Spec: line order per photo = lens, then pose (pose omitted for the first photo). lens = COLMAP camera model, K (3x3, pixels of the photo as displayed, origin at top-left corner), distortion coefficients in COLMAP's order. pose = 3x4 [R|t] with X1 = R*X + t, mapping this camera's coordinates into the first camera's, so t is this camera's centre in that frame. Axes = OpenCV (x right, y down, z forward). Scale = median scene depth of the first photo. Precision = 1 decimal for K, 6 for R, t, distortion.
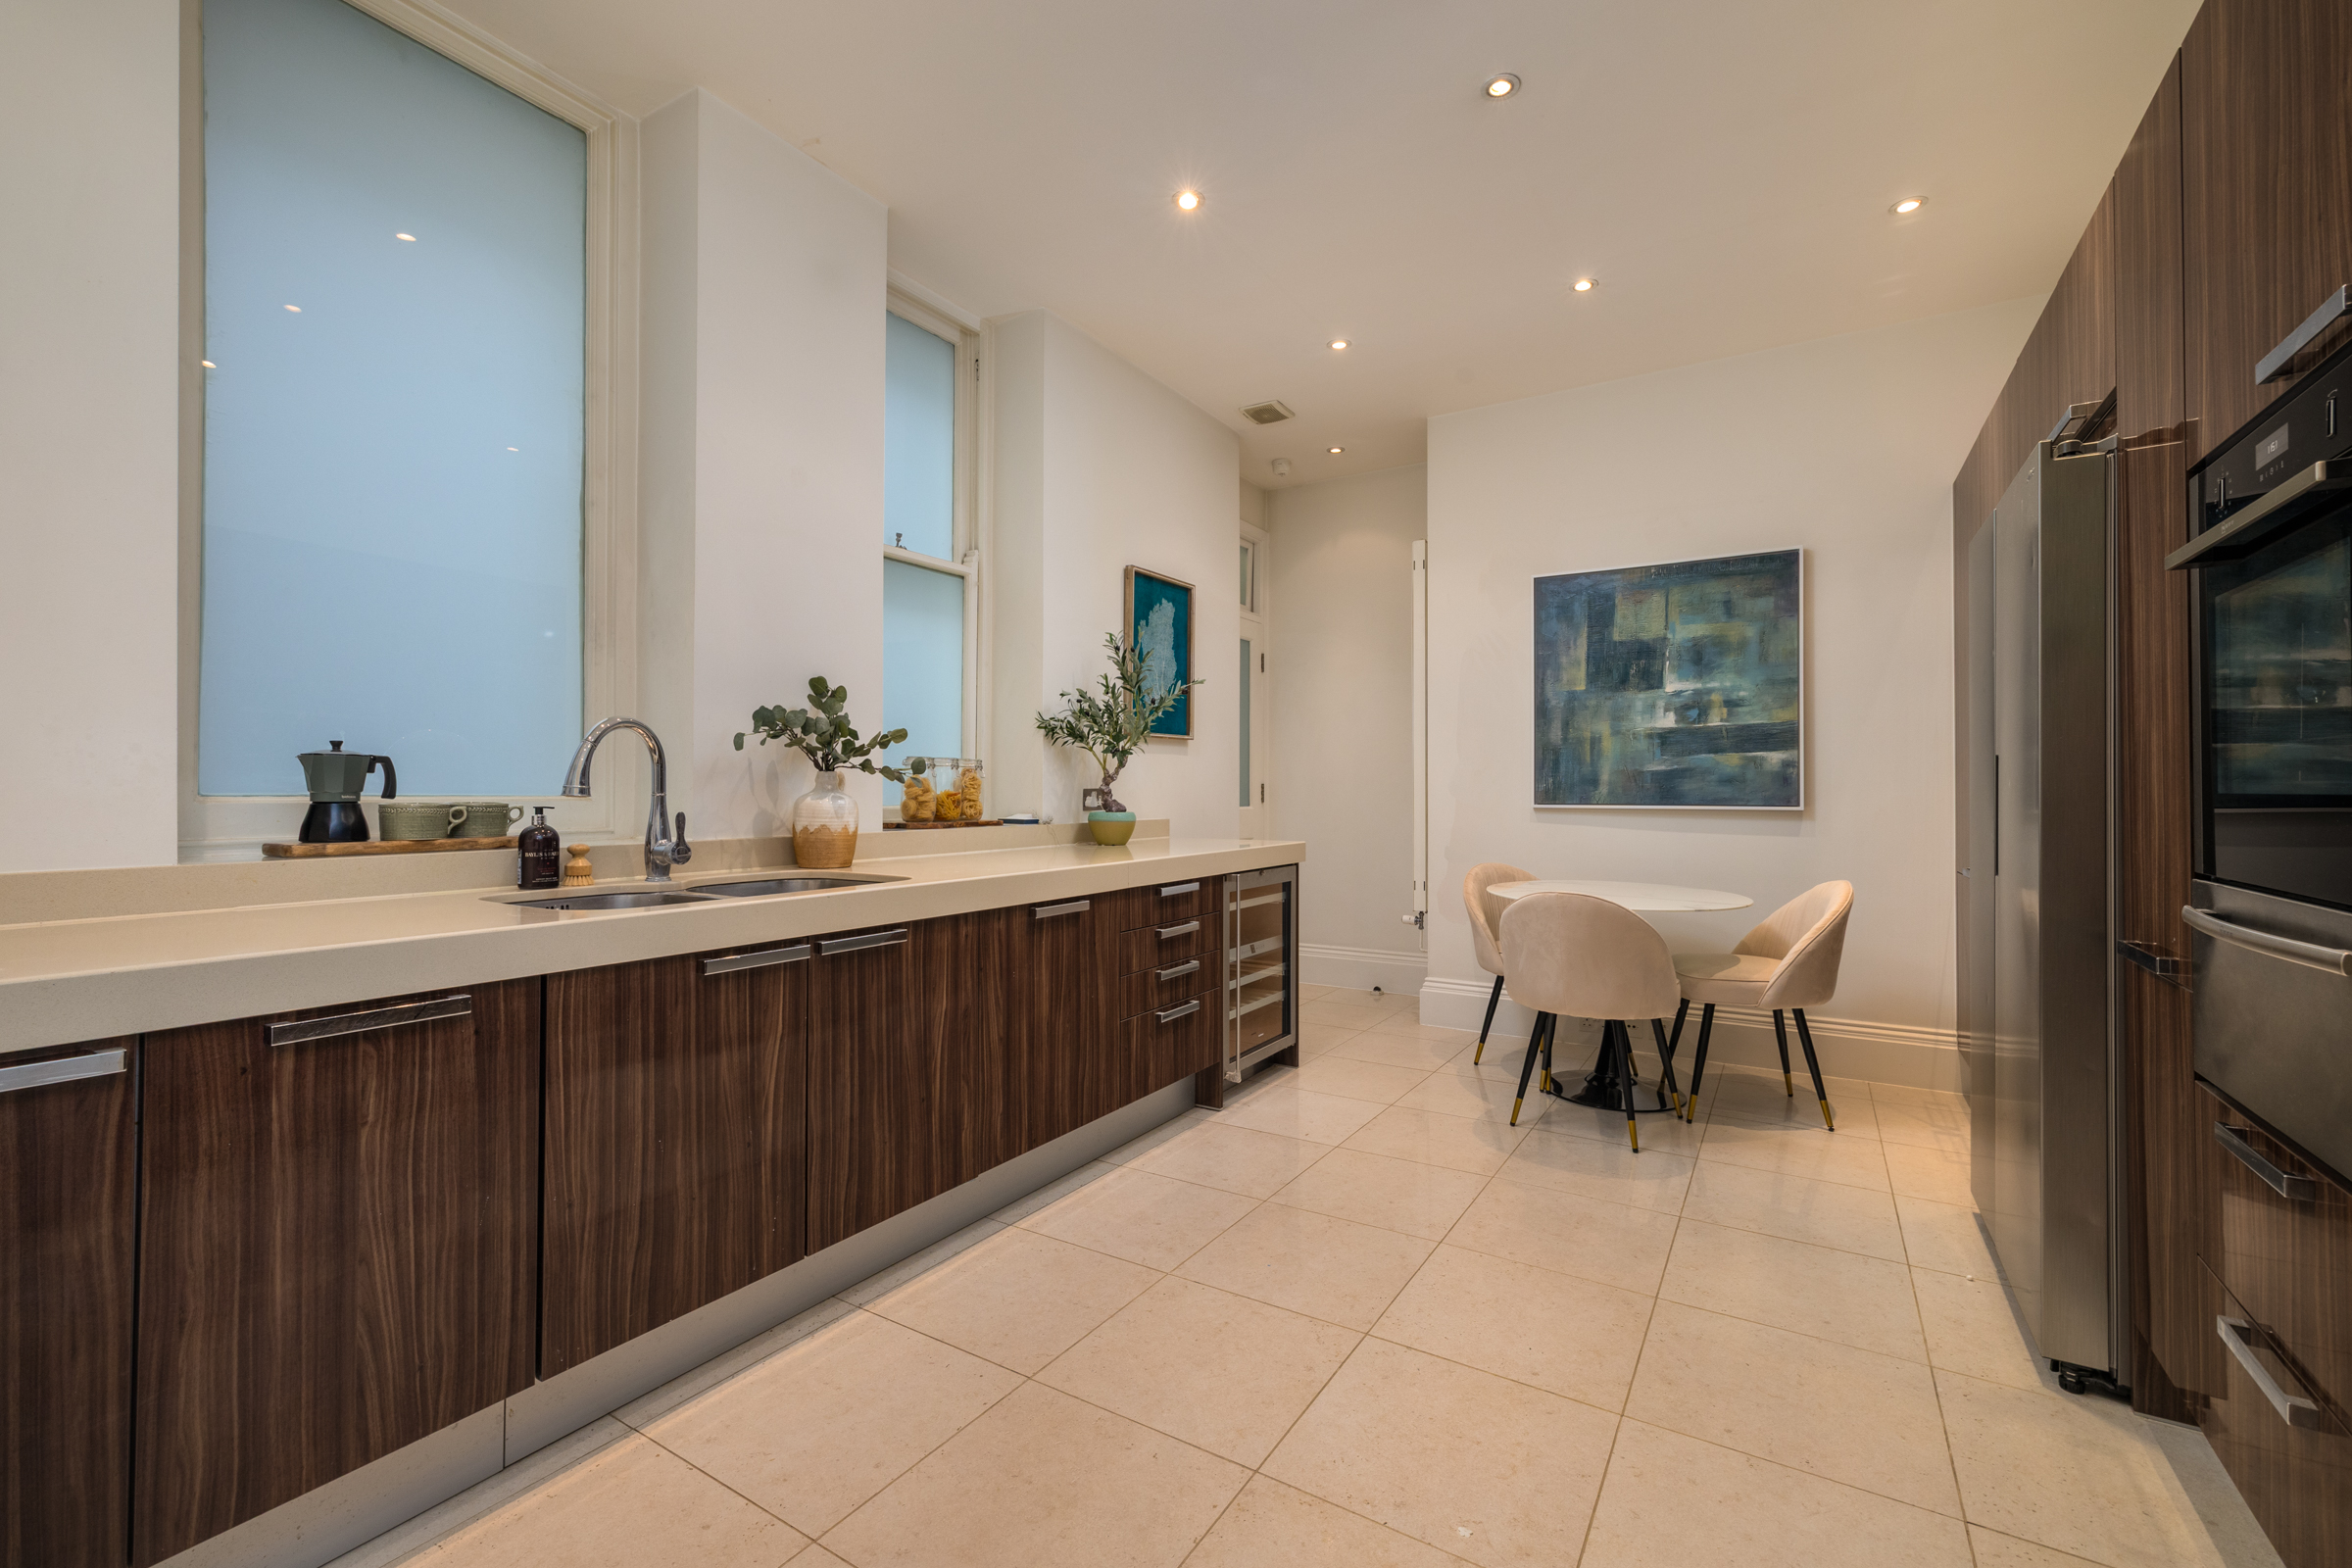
lens RADIAL K [[1001.4, 0, 1179.3], [0, 1001.4, 782.8], [0, 0, 1]] dist [0.001053, 0.000089]
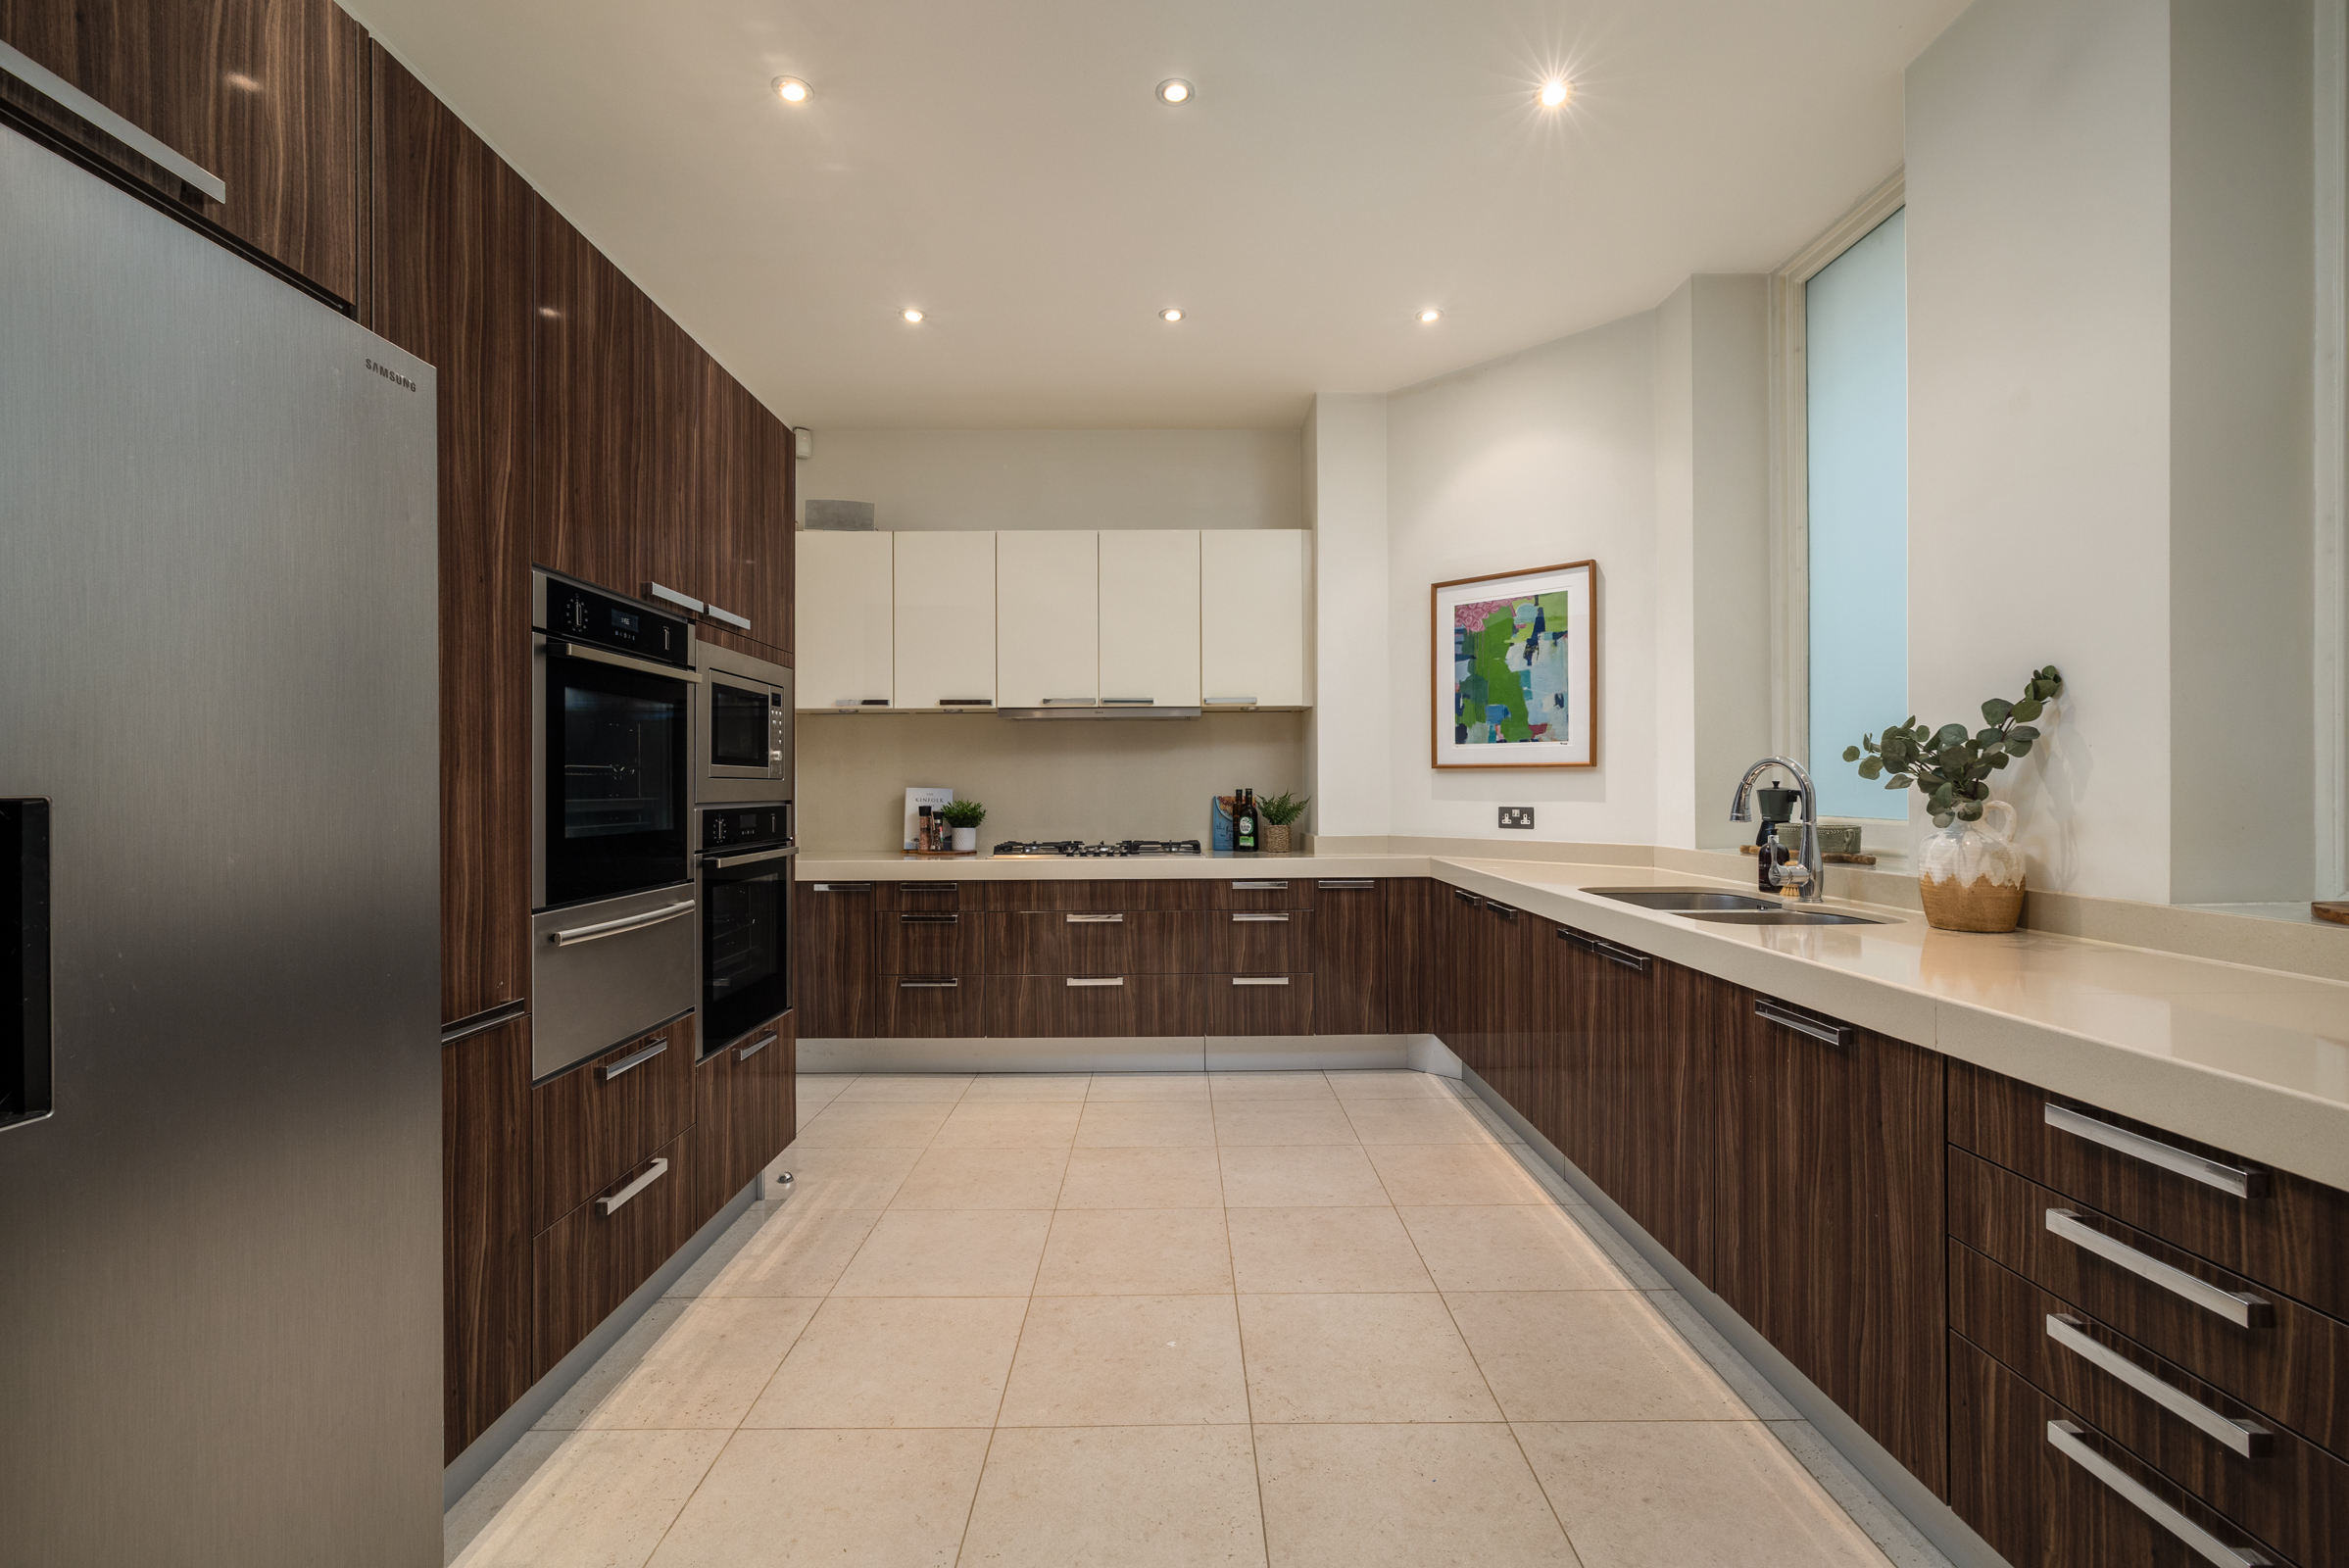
lens RADIAL K [[1000.2, 0, 1177.0], [0, 1000.2, 785.0], [0, 0, 1]] dist [0.001053, 0.000089]
pose [[-0.844525, 0.001361, -0.535515, 0.598553], [0.005964, 0.999959, -0.006865, -0.024616], [0.535483, -0.008991, -0.844498, 1.417177]]
